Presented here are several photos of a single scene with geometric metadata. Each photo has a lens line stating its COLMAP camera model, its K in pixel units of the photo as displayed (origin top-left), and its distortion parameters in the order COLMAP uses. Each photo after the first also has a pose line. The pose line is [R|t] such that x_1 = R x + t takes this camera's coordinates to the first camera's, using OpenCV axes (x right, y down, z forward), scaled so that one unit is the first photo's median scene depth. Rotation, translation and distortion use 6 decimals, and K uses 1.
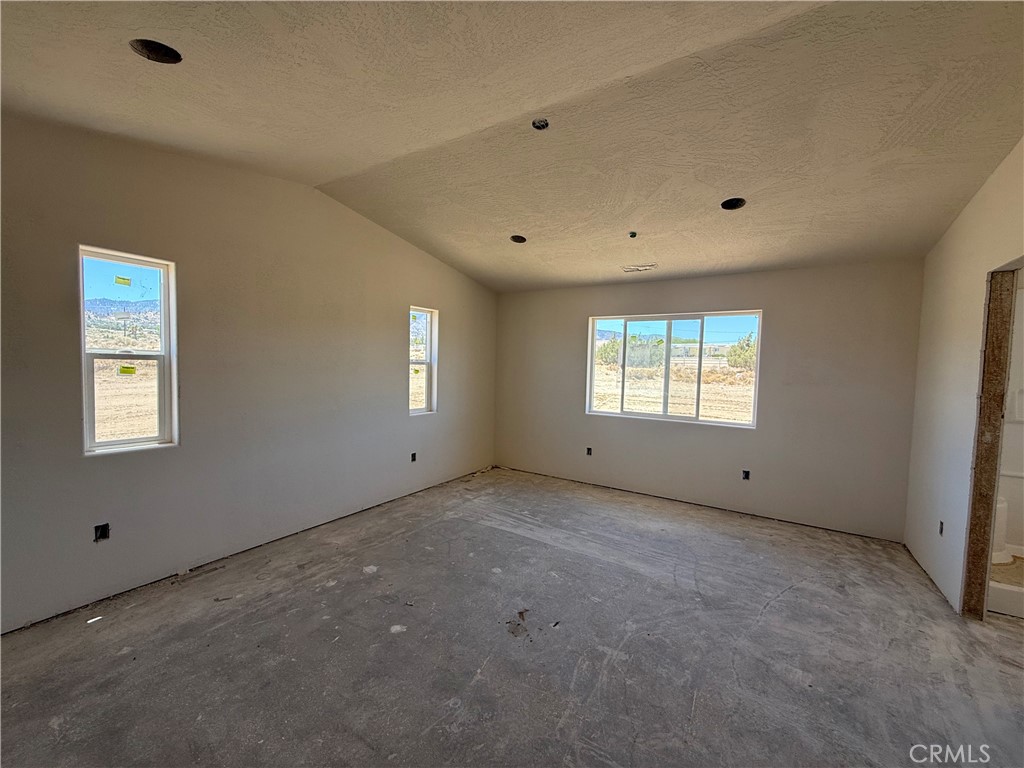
lens RADIAL K [[409.3, 0, 509.4], [0, 409.3, 382.0], [0, 0, 1]] dist [0.000804, -0.000055]
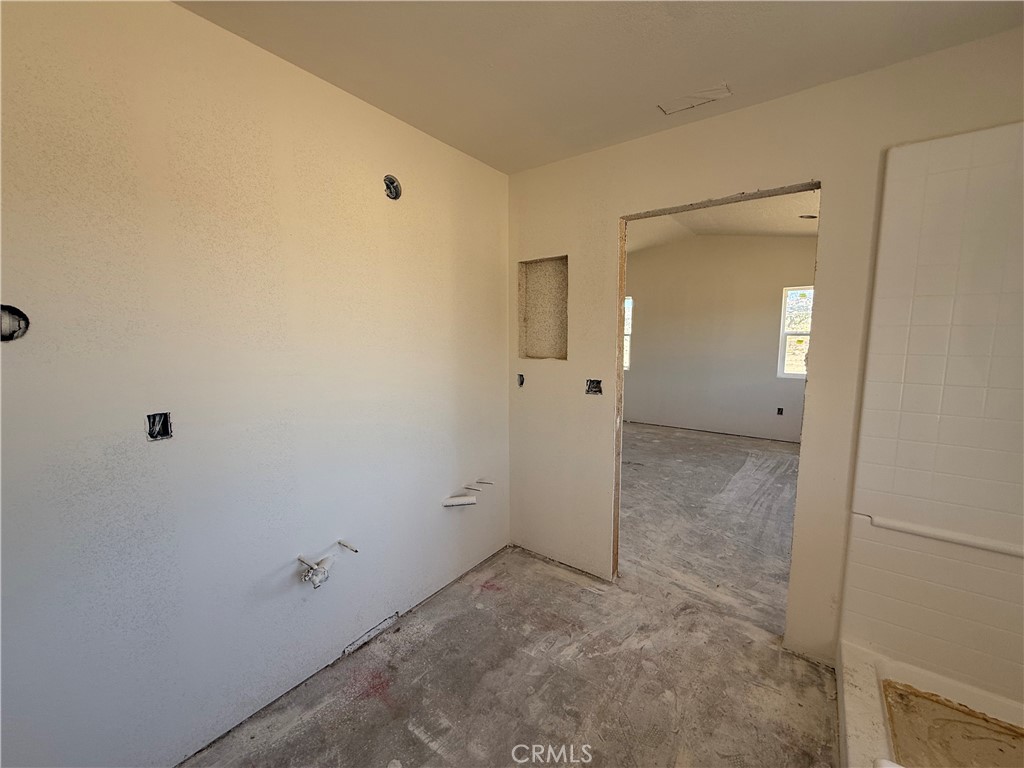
lens RADIAL K [[409.3, 0, 514.1], [0, 409.3, 386.6], [0, 0, 1]] dist [0.000804, -0.000055]
pose [[-0.073175, 0.096298, -0.992659, 1.622542], [-0.036207, 0.994415, 0.099138, 0.024319], [0.996662, 0.043195, -0.069280, 0.436780]]
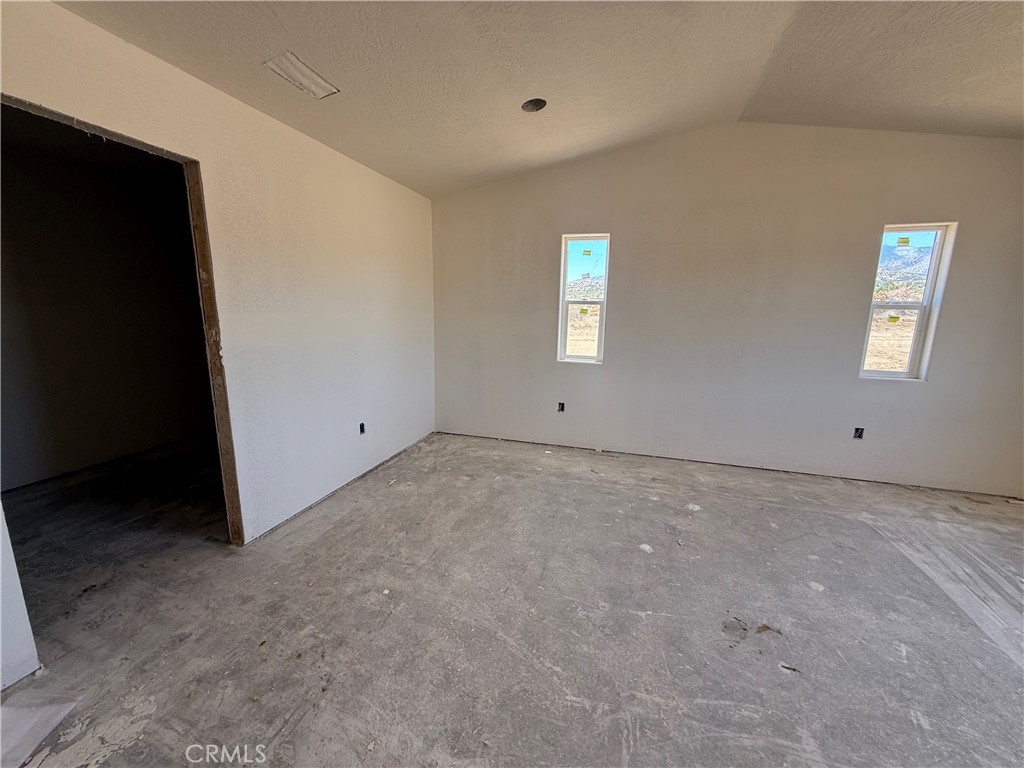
lens RADIAL K [[409.3, 0, 513.4], [0, 409.3, 383.4], [0, 0, 1]] dist [0.000804, -0.000055]
pose [[0.274754, 0.156372, -0.948714, 0.456555], [-0.052851, 0.987651, 0.147484, 0.023157], [0.960061, 0.009618, 0.279626, 0.271949]]
